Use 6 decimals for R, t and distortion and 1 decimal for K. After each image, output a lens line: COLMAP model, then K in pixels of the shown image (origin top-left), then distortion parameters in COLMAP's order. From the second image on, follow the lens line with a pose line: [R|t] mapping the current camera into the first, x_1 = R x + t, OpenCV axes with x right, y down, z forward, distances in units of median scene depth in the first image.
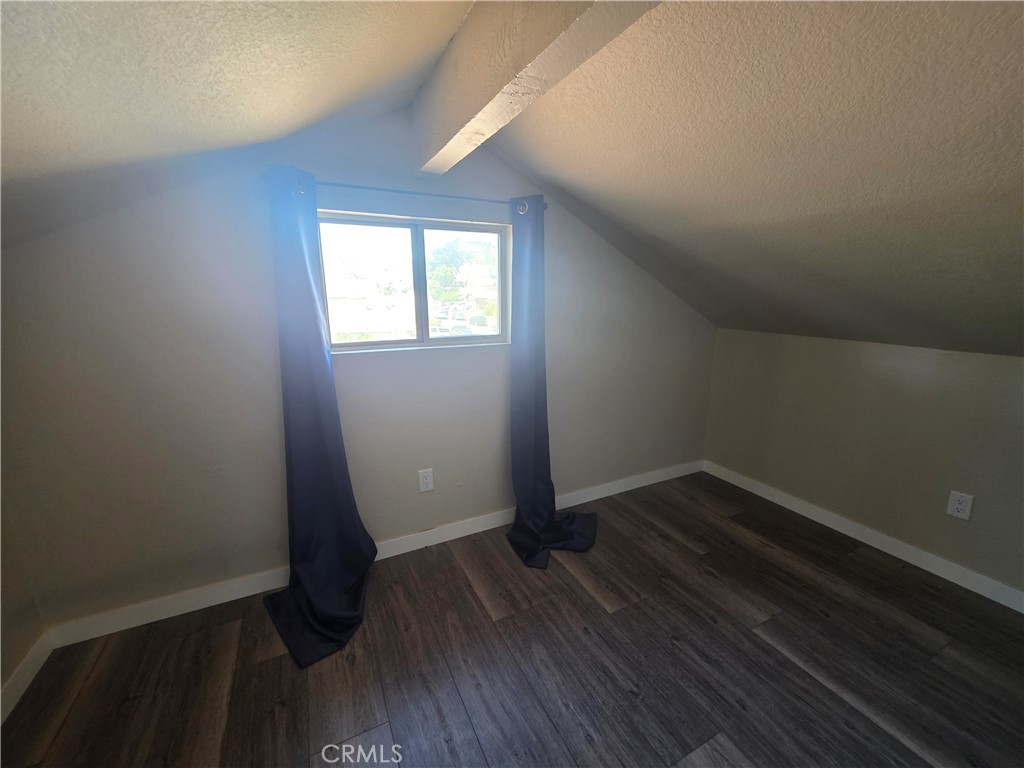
lens RADIAL K [[409.4, 0, 512.8], [0, 409.4, 382.7], [0, 0, 1]] dist [0.002995, -0.001382]
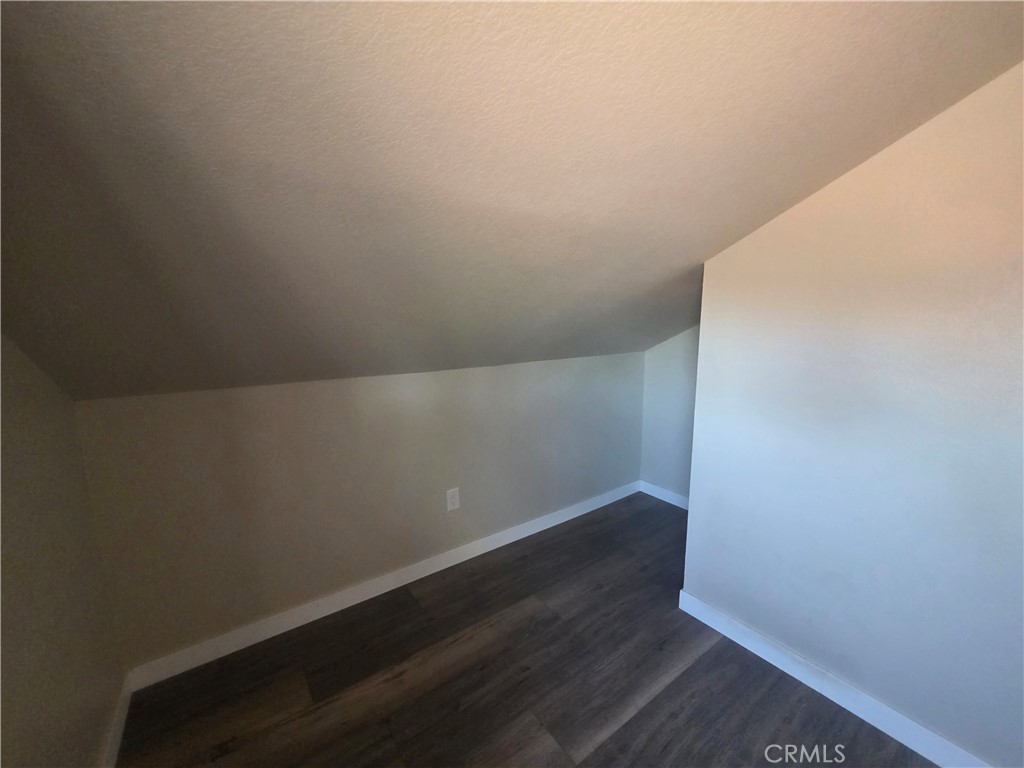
lens RADIAL K [[409.4, 0, 513.0], [0, 409.4, 382.6], [0, 0, 1]] dist [0.002995, -0.001382]
pose [[-0.155616, -0.155937, 0.975432, -0.019722], [0.216565, 0.958053, 0.187708, -0.207661], [-0.963786, 0.240454, -0.115318, 0.921257]]
